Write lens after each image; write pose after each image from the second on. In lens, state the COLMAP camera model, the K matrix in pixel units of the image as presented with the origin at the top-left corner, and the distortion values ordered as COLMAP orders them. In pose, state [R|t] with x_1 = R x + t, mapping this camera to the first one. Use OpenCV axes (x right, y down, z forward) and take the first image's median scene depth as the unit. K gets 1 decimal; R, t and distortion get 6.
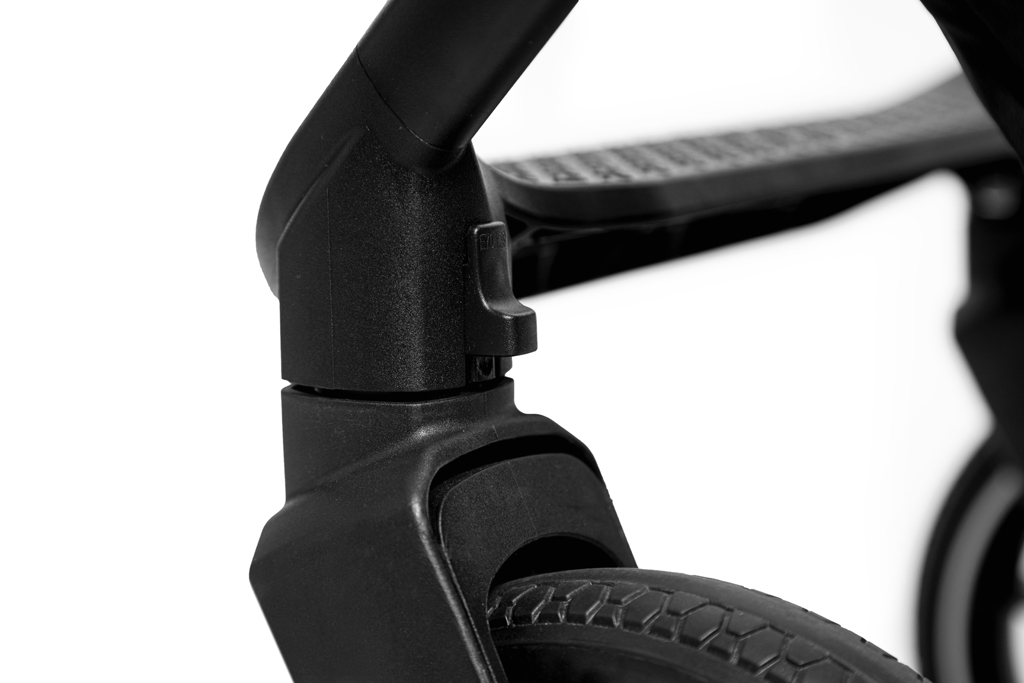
lens RADIAL K [[3085.4, 0, 512.5], [0, 3085.4, 341.3], [0, 0, 1]] dist [-0.110206, 0.000000]
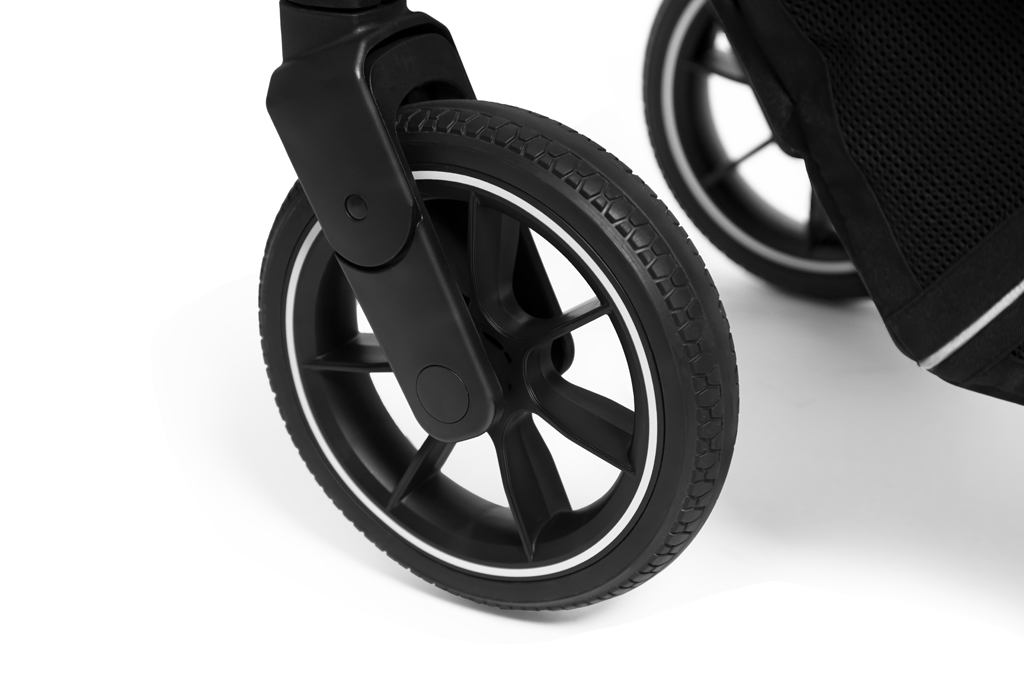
lens RADIAL K [[2417.0, 0, 512.3], [0, 2417.0, 341.5], [0, 0, 1]] dist [0.059419, 0.000000]
pose [[0.998622, -0.017355, 0.049531, -0.012406], [0.006298, 0.976551, 0.215195, -0.103996], [-0.052104, -0.214586, 0.975314, -0.497505]]
